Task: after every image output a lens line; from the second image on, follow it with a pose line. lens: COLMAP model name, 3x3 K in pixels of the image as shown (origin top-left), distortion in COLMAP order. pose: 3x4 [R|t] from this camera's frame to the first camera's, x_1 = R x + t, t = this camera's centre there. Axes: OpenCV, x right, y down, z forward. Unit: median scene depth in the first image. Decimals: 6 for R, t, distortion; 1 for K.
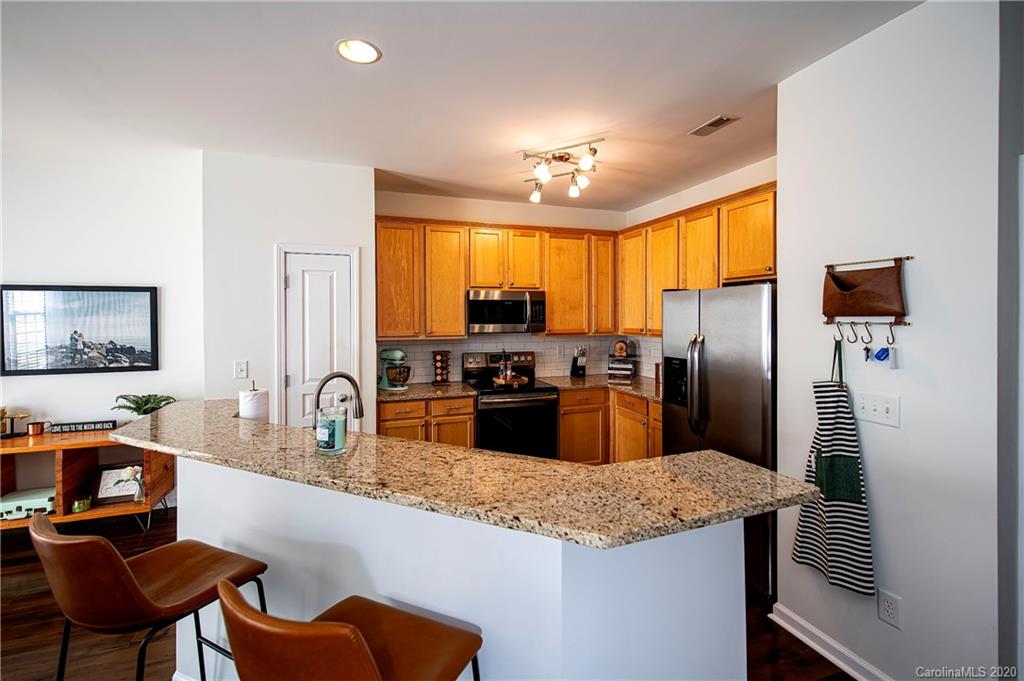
lens RADIAL K [[453.4, 0, 510.6], [0, 453.4, 324.2], [0, 0, 1]] dist [-0.001708, -0.000797]
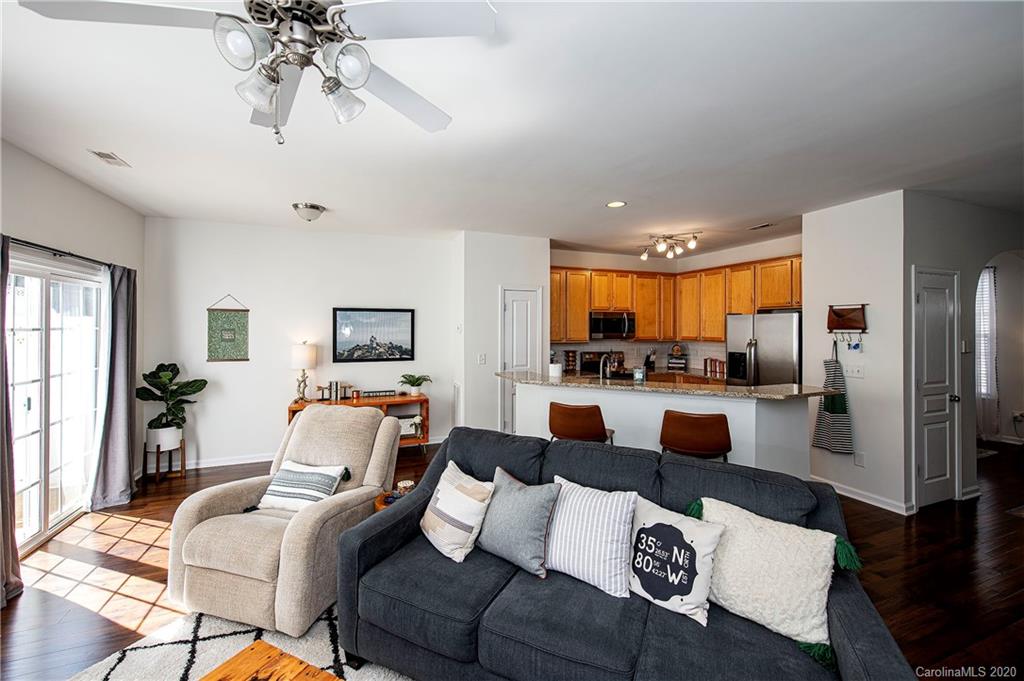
lens RADIAL K [[411.7, 0, 516.3], [0, 411.7, 332.9], [0, 0, 1]] dist [-0.003125, -0.000373]
pose [[0.999293, 0.005056, 0.037266, -0.463094], [-0.004862, 0.999974, -0.005286, 0.008631], [-0.037292, 0.005101, 0.999291, -0.480407]]
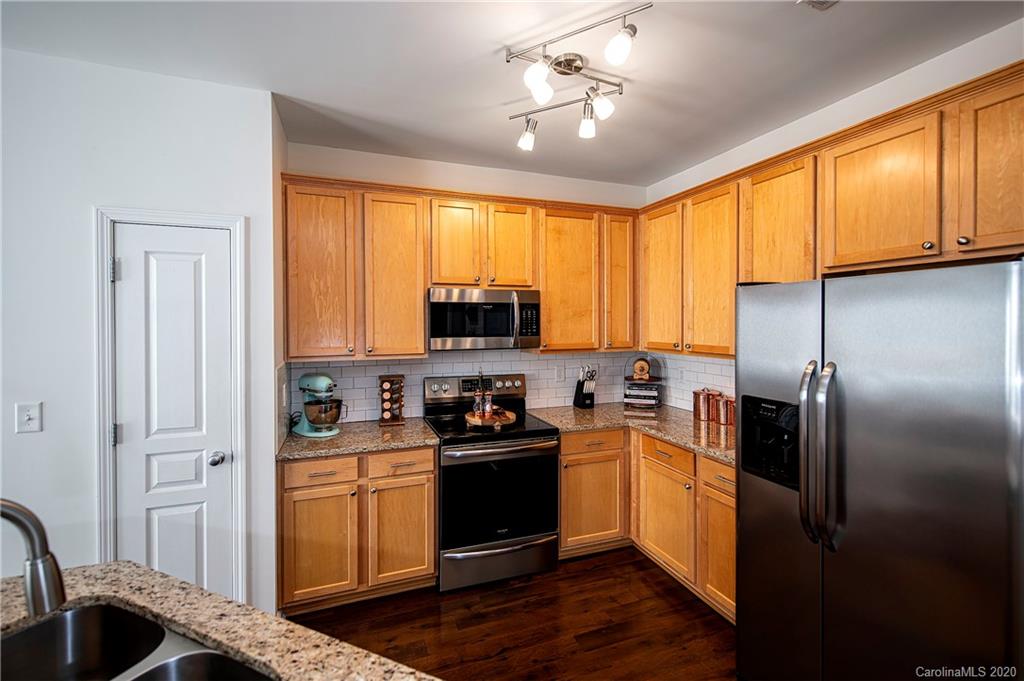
lens RADIAL K [[453.4, 0, 510.1], [0, 453.4, 334.2], [0, 0, 1]] dist [-0.001708, -0.000797]
pose [[0.999801, -0.000670, 0.019924, 0.018728], [0.000556, 0.999984, 0.005689, -0.010135], [-0.019928, -0.005677, 0.999785, 0.351399]]
